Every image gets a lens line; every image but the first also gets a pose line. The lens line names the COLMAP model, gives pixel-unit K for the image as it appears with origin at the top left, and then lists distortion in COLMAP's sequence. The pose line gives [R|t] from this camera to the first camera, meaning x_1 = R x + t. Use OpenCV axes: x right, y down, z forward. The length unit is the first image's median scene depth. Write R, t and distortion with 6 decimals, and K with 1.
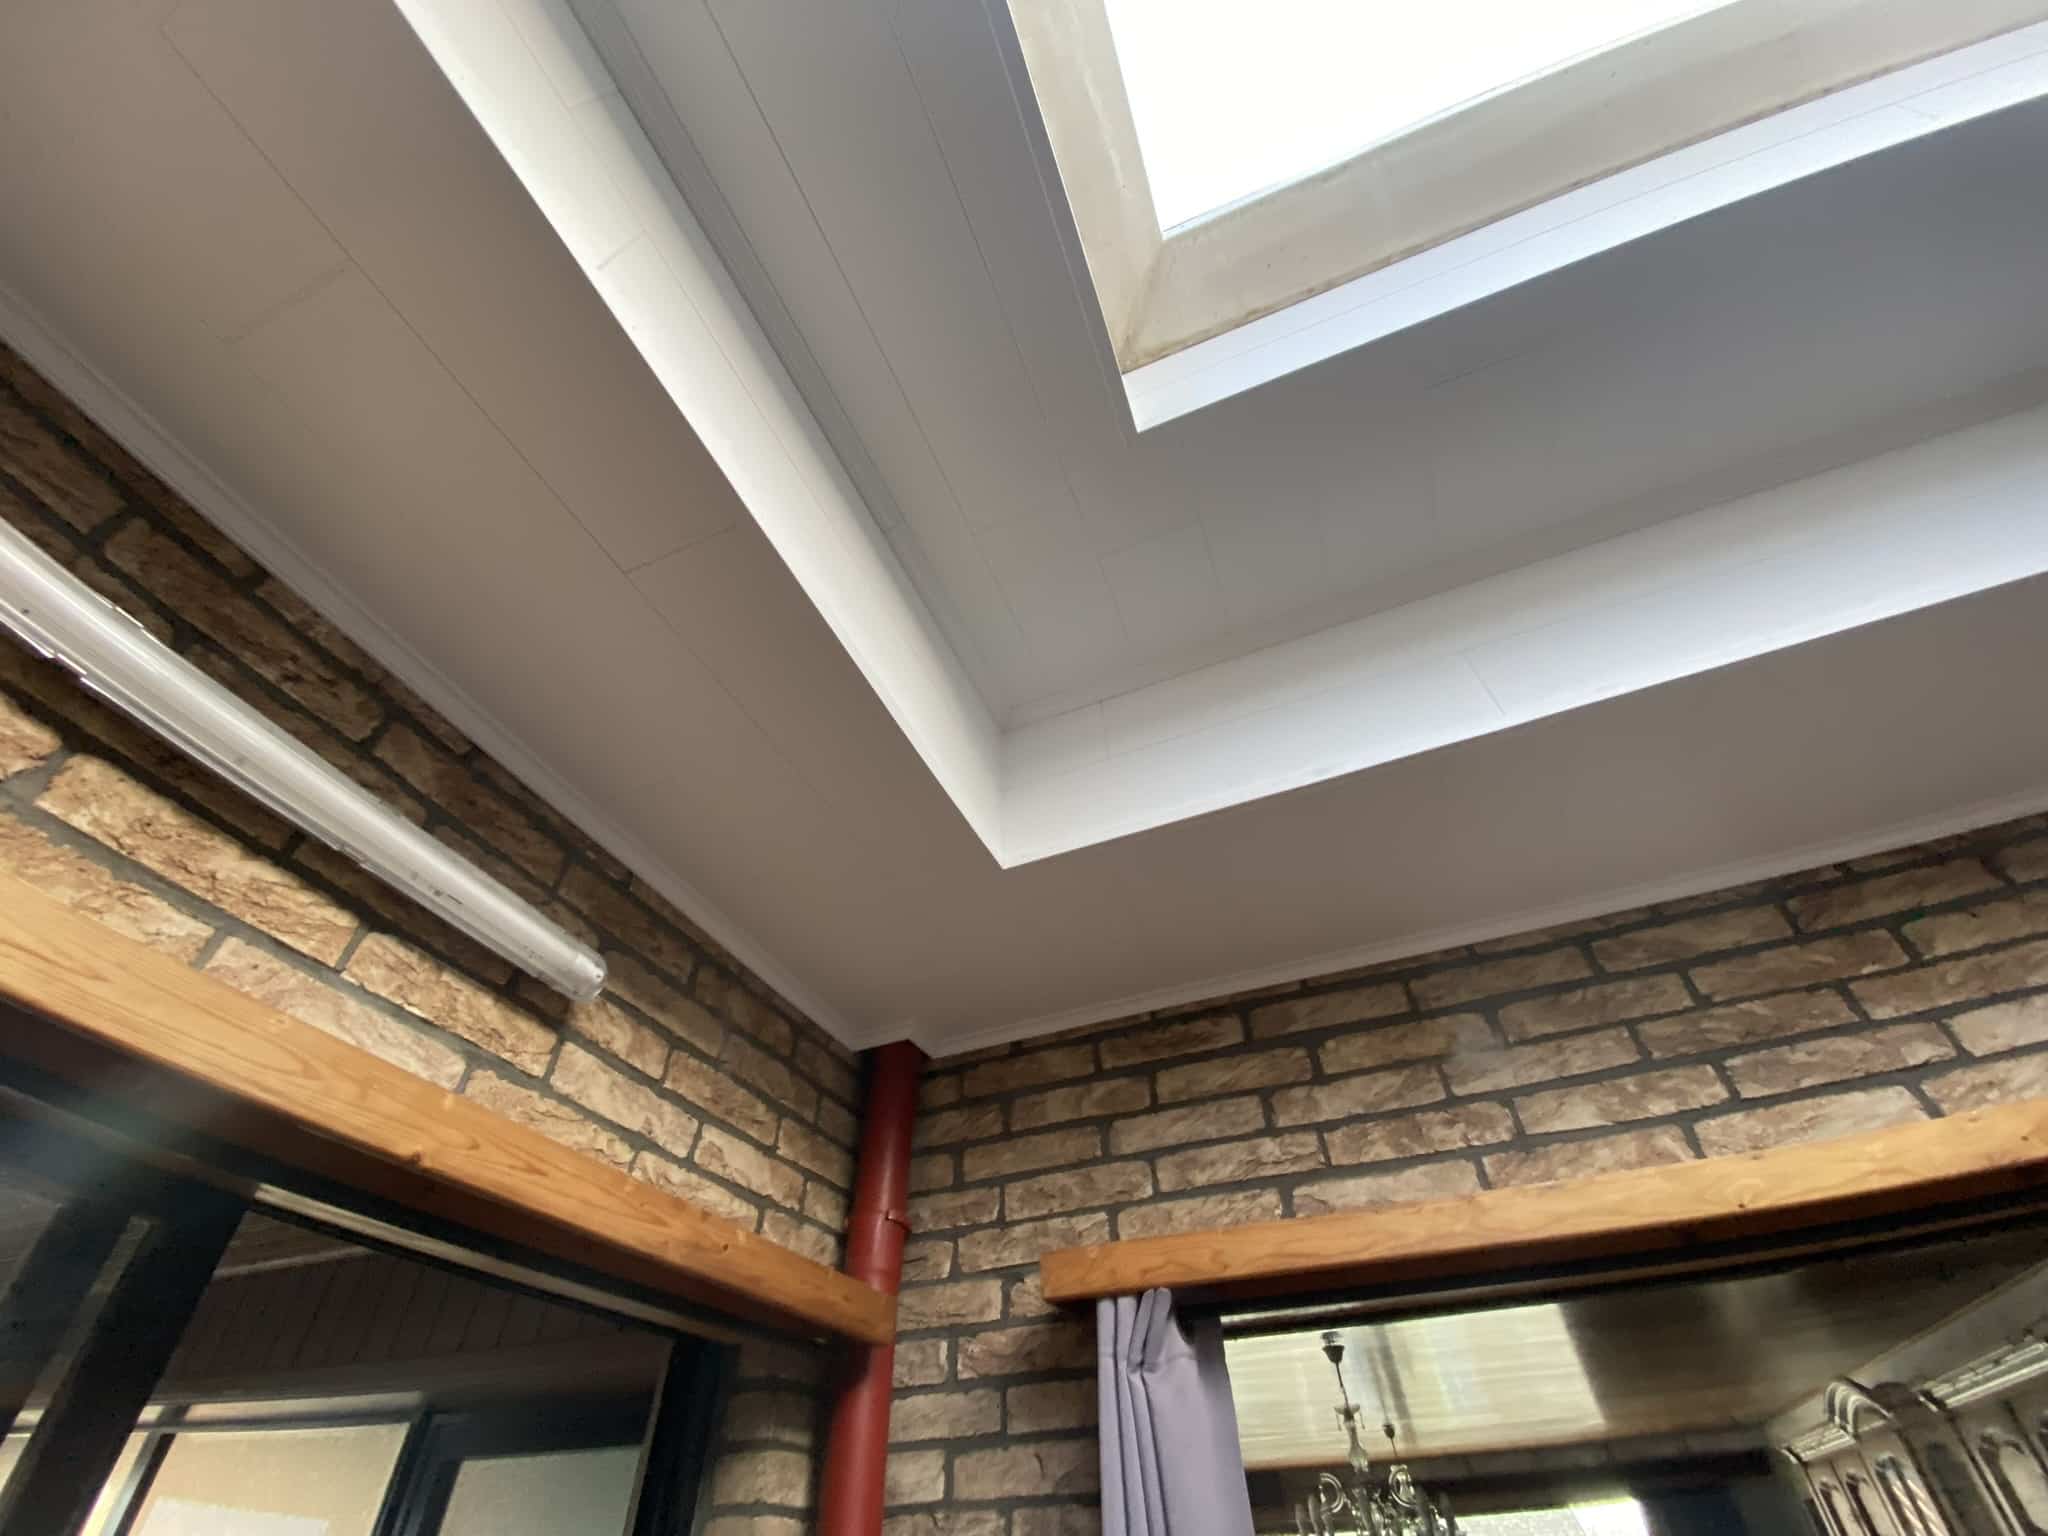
lens RADIAL K [[833.3, 0, 1024.0], [0, 833.3, 768.0], [0, 0, 1]] dist [0.013241, -0.020042]
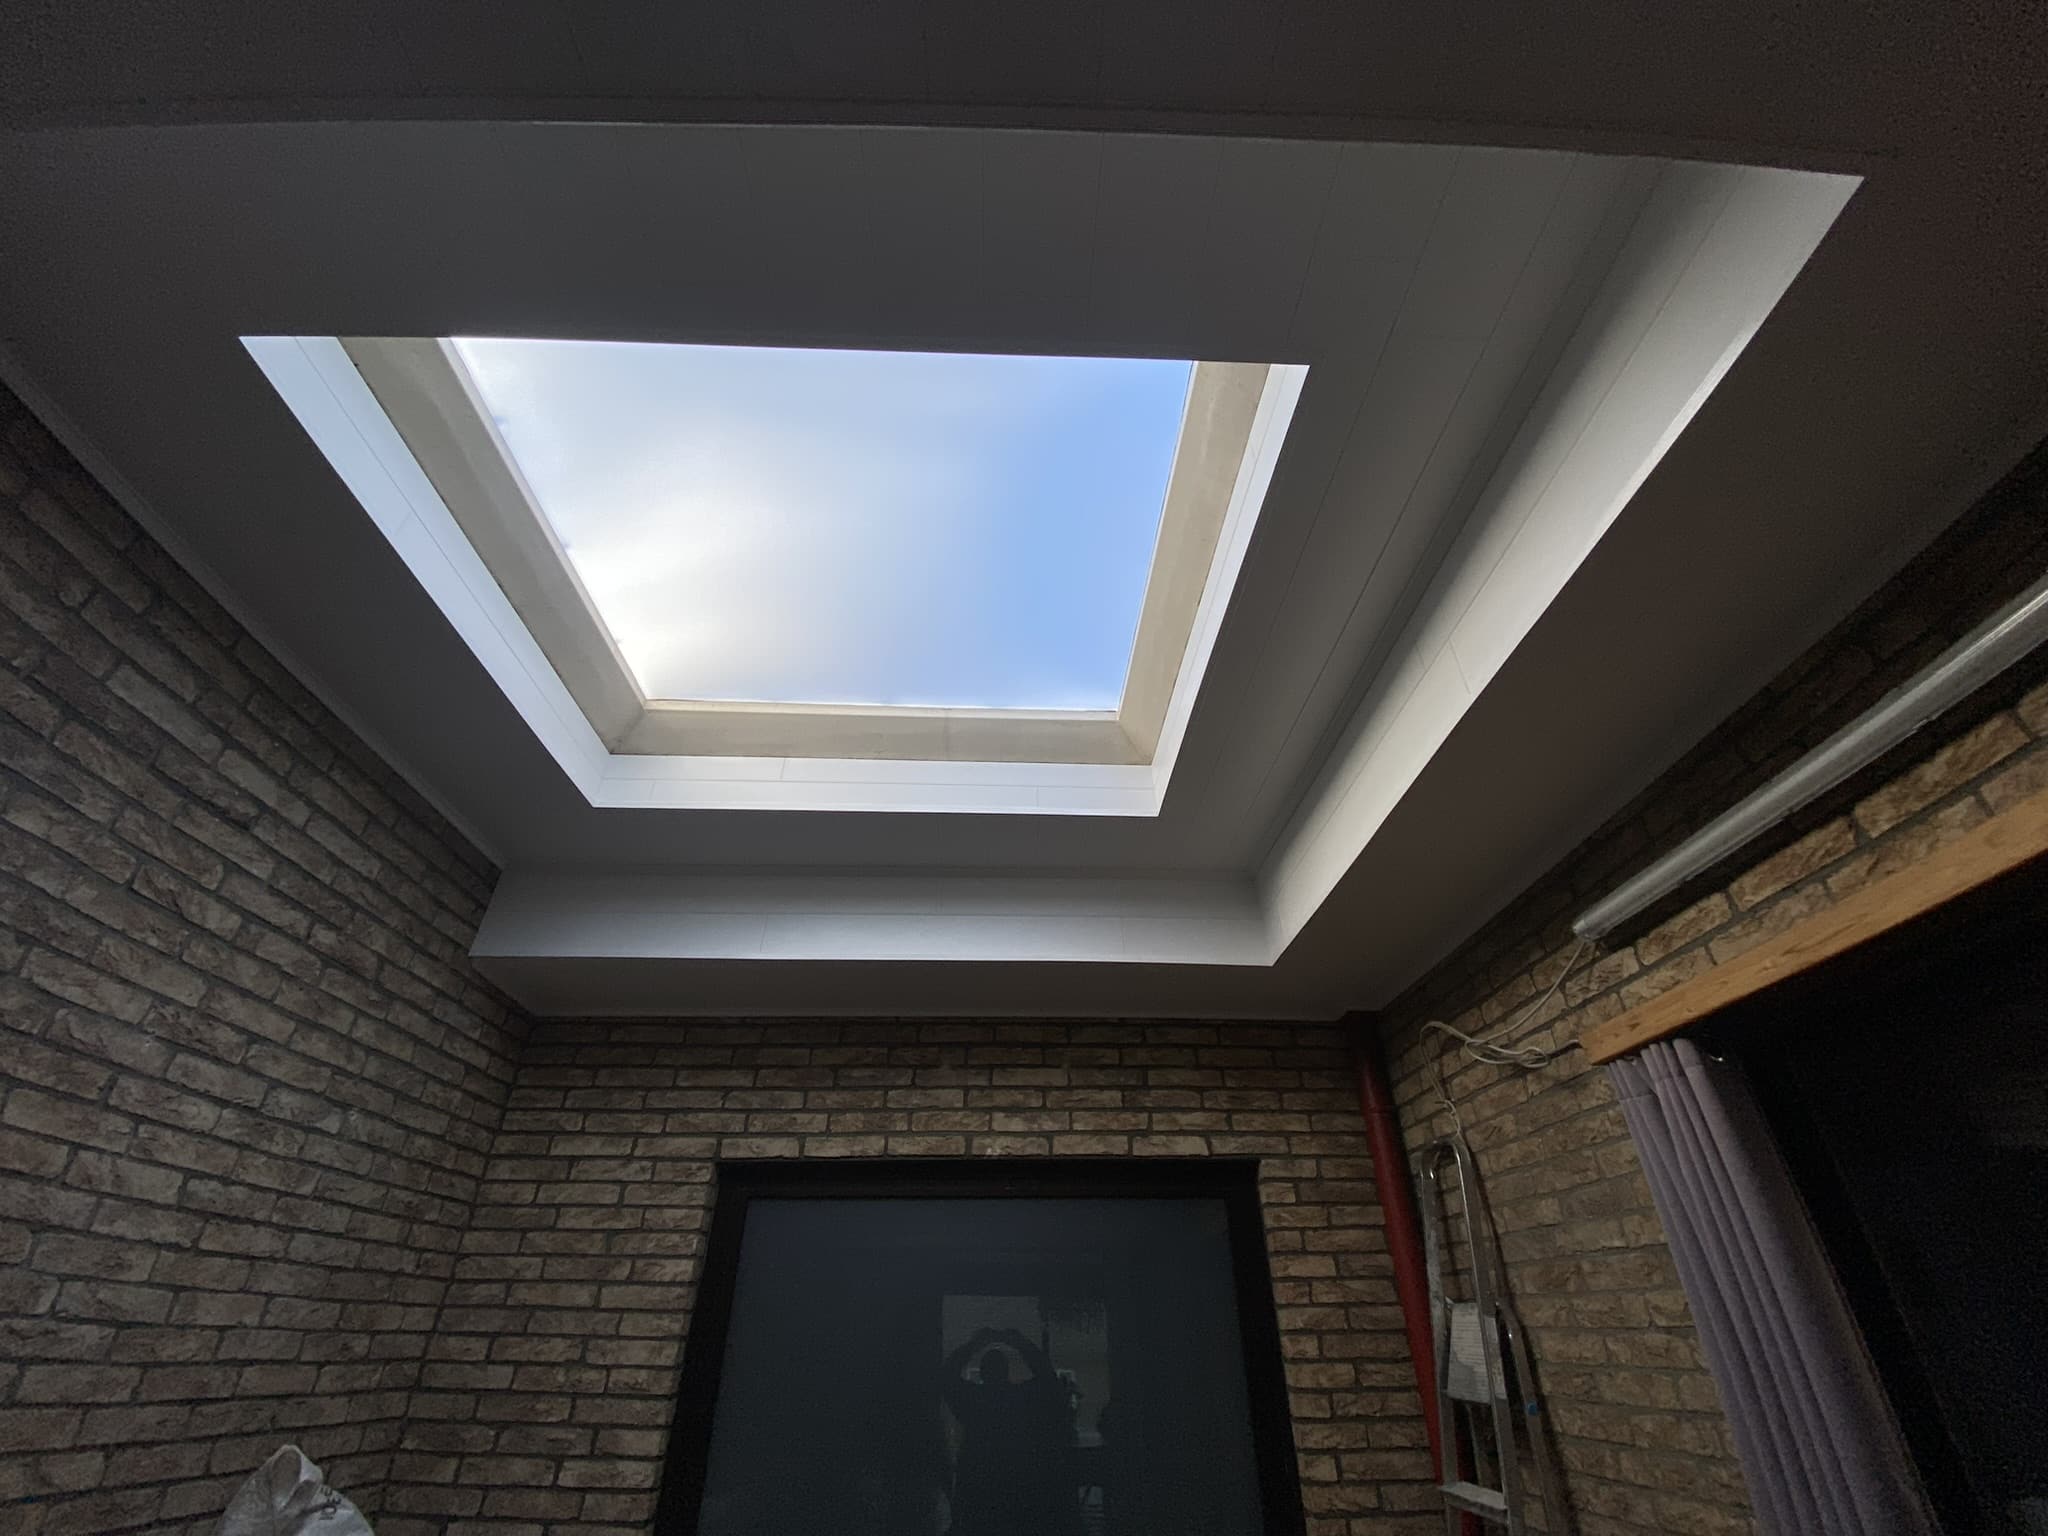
lens RADIAL K [[833.3, 0, 1024.0], [0, 833.3, 768.0], [0, 0, 1]] dist [0.013241, -0.020042]
pose [[-0.912644, -0.209566, -0.350946, 0.694890], [0.298287, 0.245571, -0.922345, 0.611212], [0.279474, -0.946455, -0.161608, 0.448092]]
